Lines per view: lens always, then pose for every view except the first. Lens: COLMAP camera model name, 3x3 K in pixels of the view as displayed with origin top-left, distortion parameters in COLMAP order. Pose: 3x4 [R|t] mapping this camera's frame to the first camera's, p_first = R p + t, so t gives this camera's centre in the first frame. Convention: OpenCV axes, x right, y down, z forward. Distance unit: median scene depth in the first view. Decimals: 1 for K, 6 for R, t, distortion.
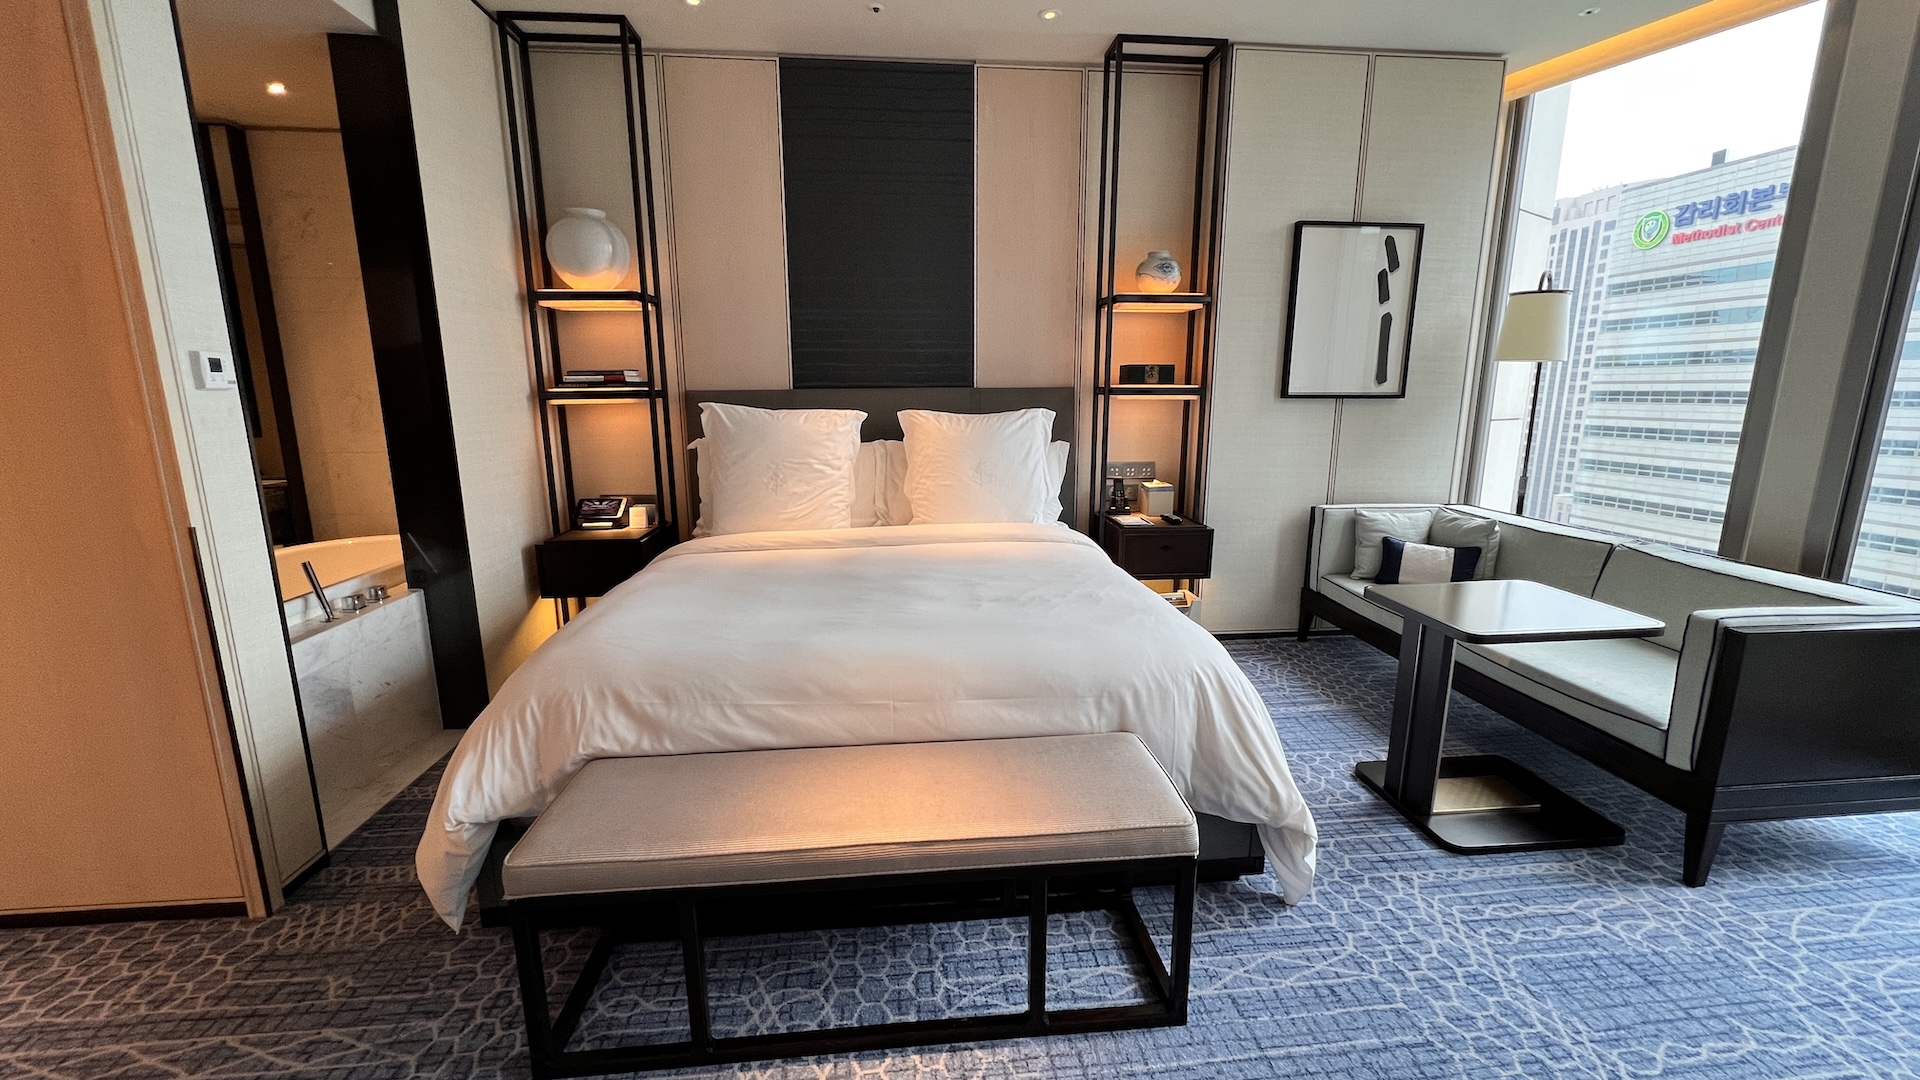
lens RADIAL K [[765.1, 0, 959.5], [0, 765.1, 543.8], [0, 0, 1]] dist [-0.001290, 0.000631]
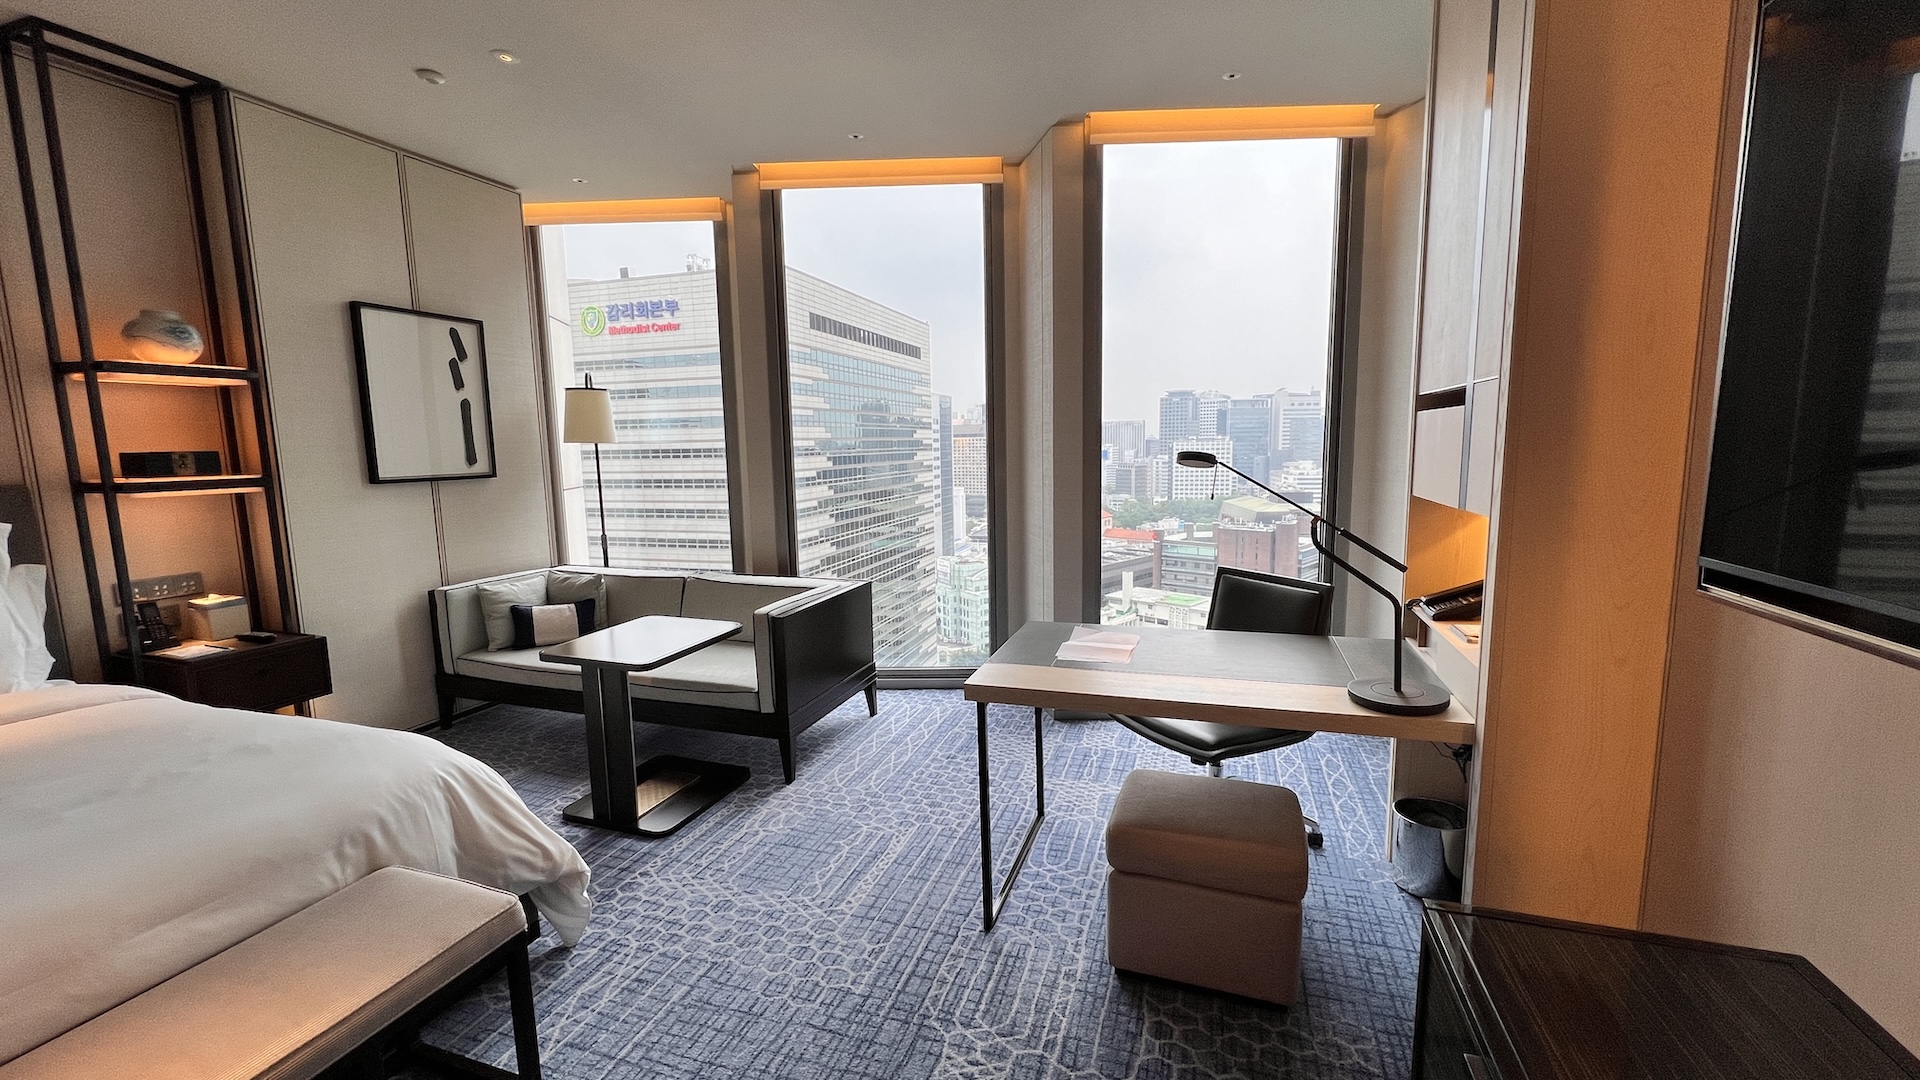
lens RADIAL K [[765.1, 0, 959.5], [0, 765.1, 543.8], [0, 0, 1]] dist [-0.001290, 0.000631]
pose [[0.417720, -0.127657, 0.899563, -0.200026], [0.198165, 0.979045, 0.046917, -0.029838], [-0.886702, 0.158663, 0.434264, -0.052574]]
